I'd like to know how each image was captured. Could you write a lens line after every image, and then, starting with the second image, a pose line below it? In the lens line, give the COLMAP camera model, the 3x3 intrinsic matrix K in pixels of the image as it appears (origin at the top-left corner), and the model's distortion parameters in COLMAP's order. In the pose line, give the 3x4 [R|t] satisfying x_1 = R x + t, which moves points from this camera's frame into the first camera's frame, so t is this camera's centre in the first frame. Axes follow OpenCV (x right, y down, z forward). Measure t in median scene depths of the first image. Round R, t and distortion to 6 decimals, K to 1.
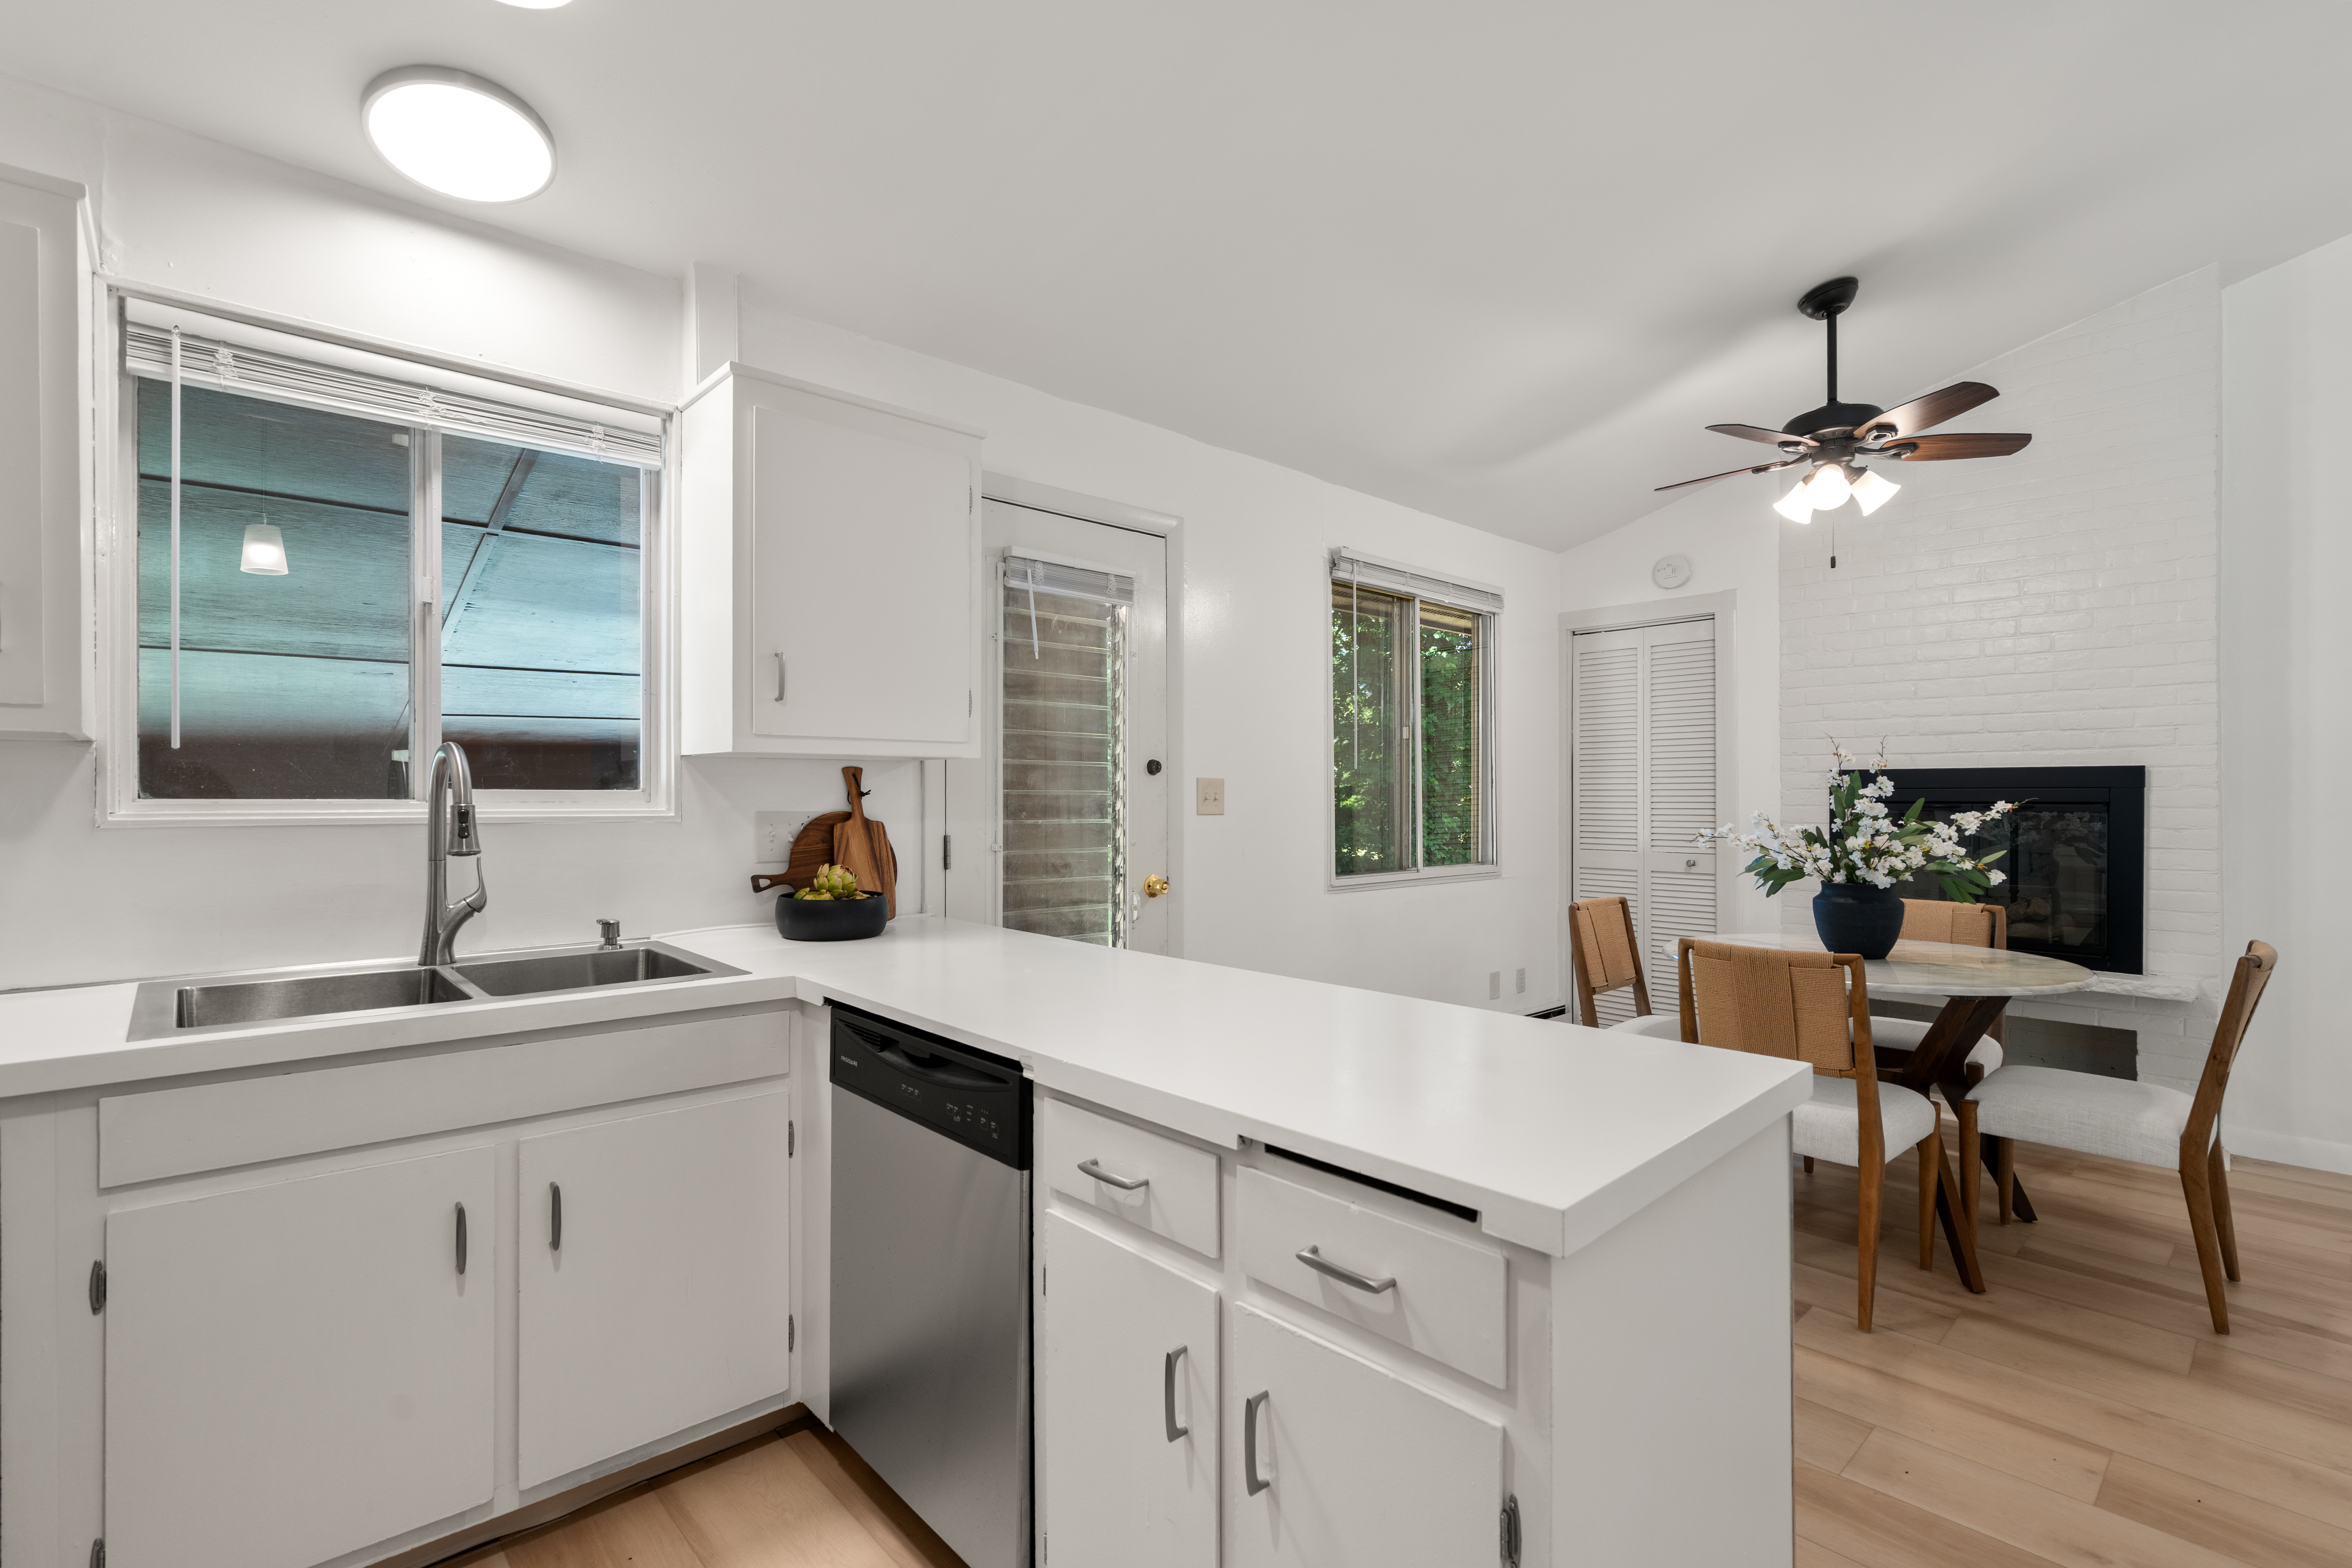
lens RADIAL K [[1083.9, 0, 1176.6], [0, 1083.9, 800.7], [0, 0, 1]] dist [-0.002882, 0.000706]
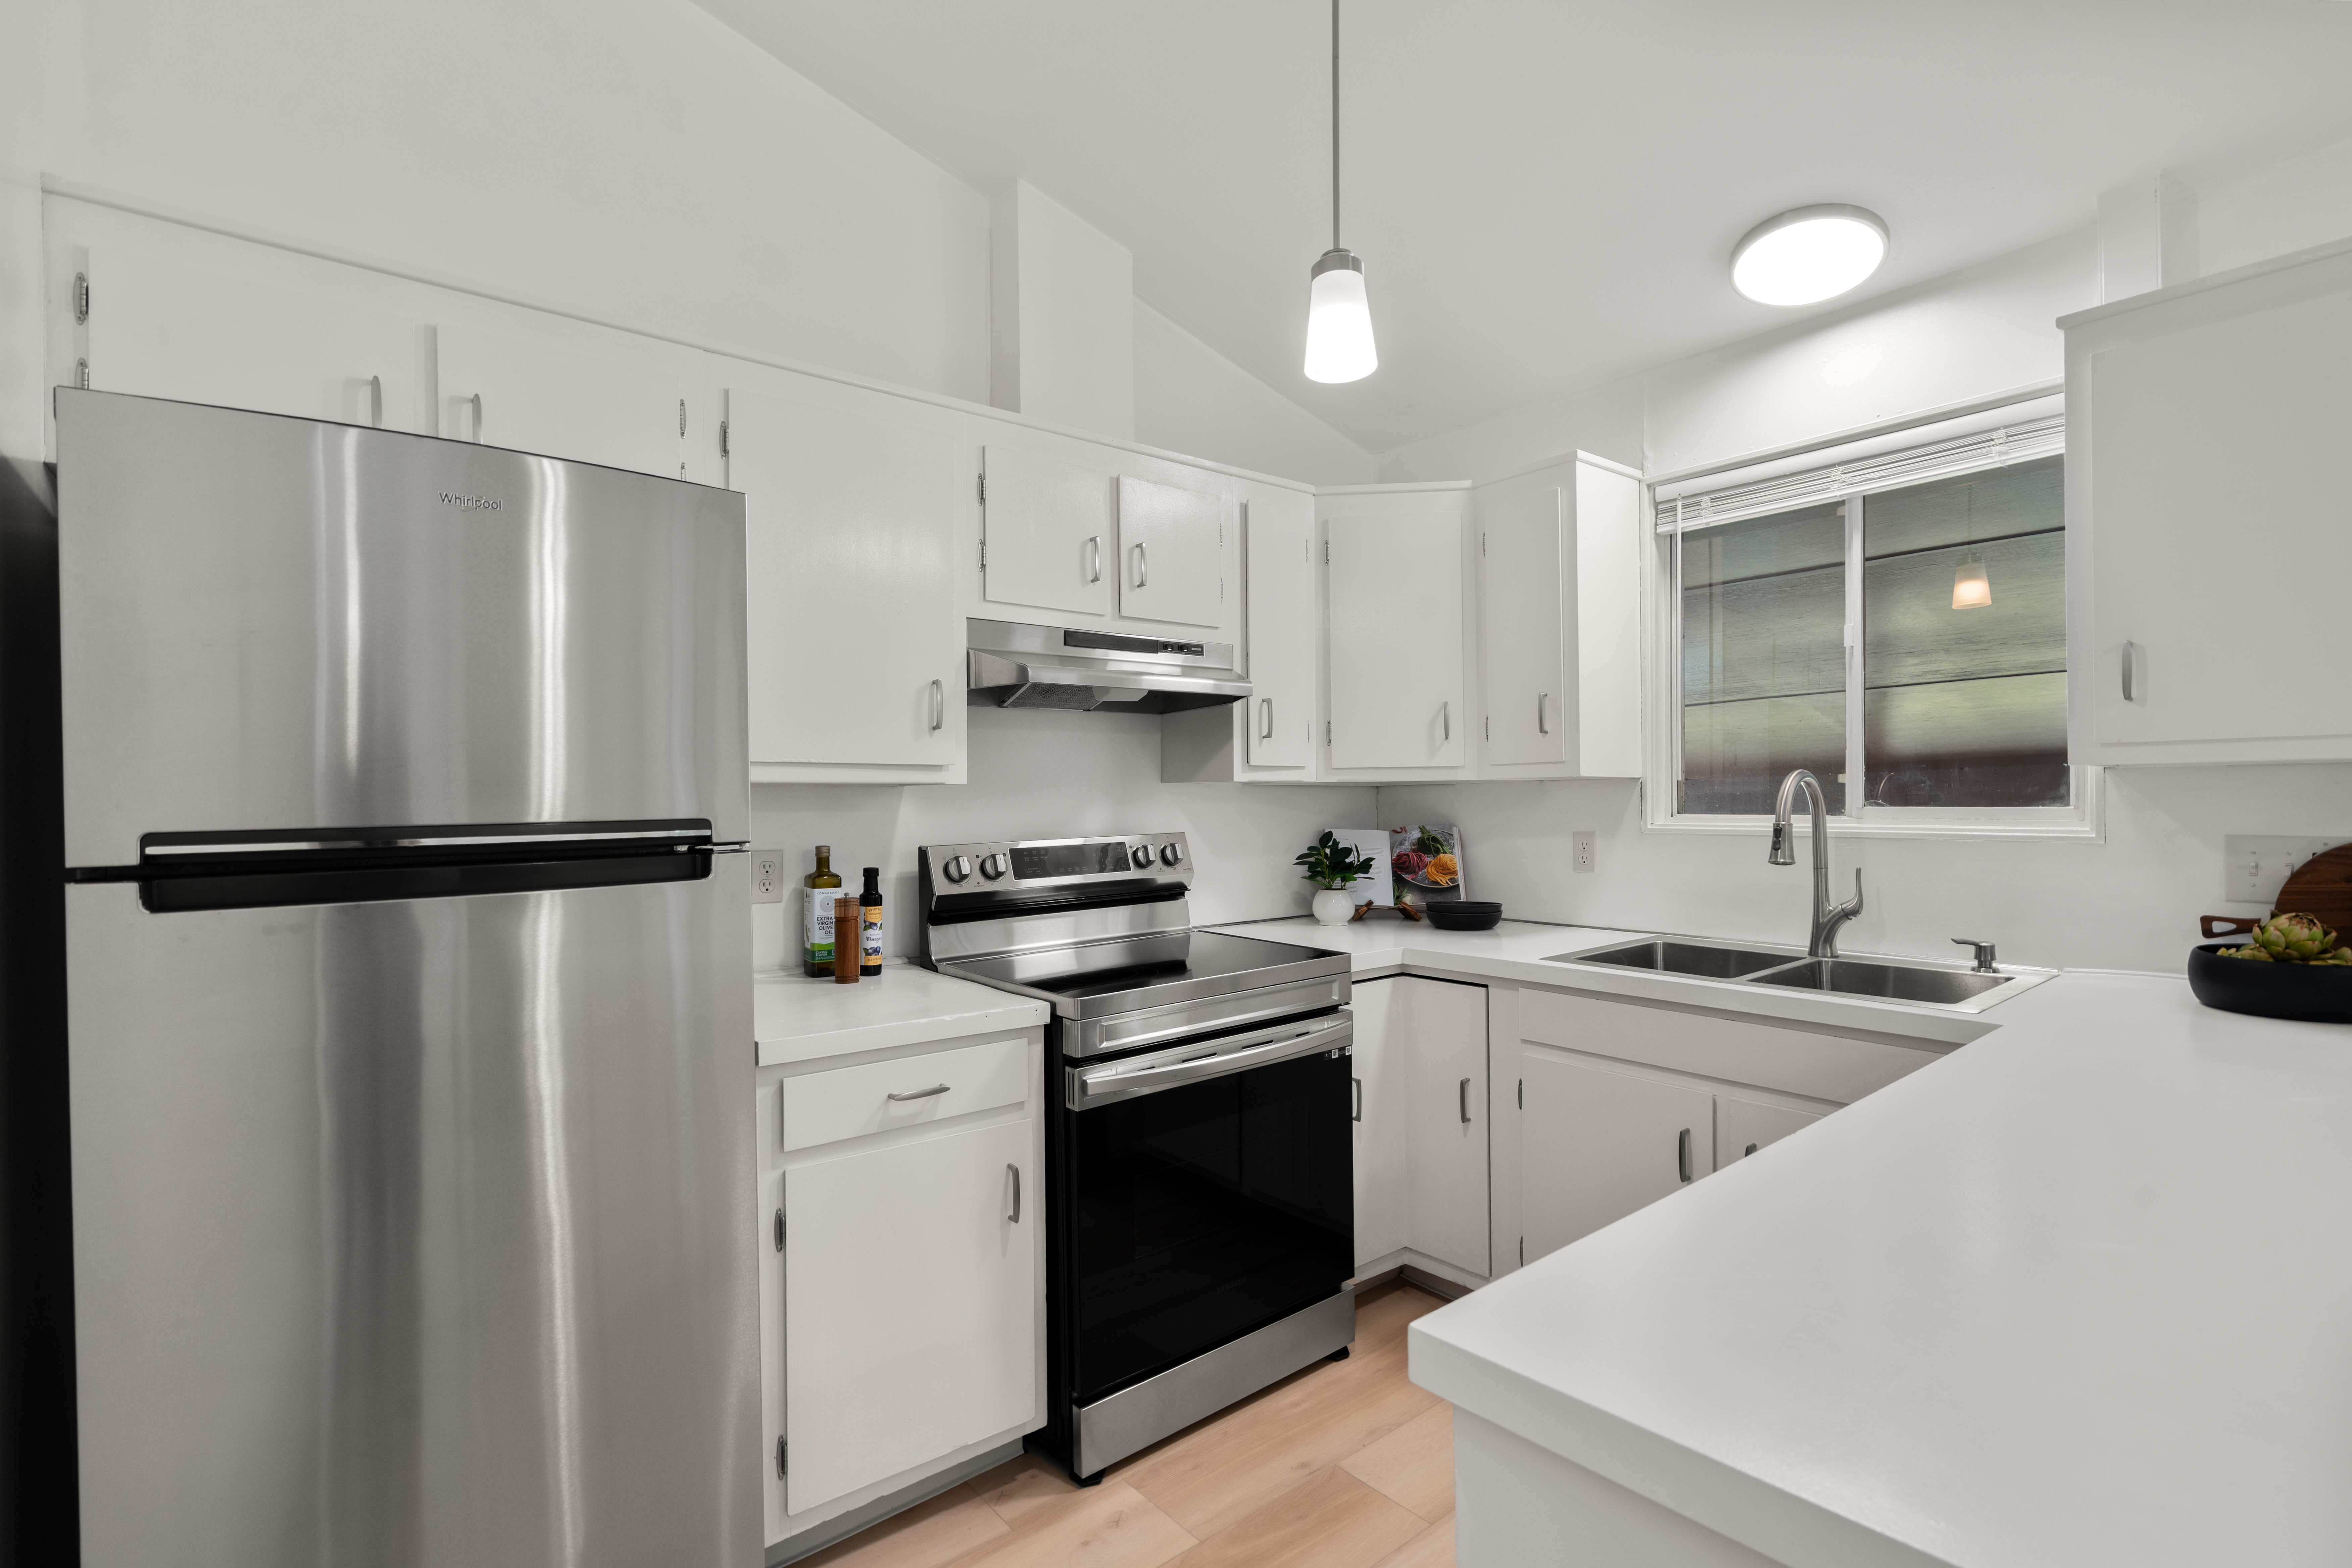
lens RADIAL K [[1081.4, 0, 1180.0], [0, 1081.4, 791.6], [0, 0, 1]] dist [-0.002101, 0.000165]
pose [[-0.061063, -0.008340, -0.998099, 0.361277], [0.001831, 0.999962, -0.008467, -0.013159], [0.998132, -0.002344, -0.061045, 0.251921]]
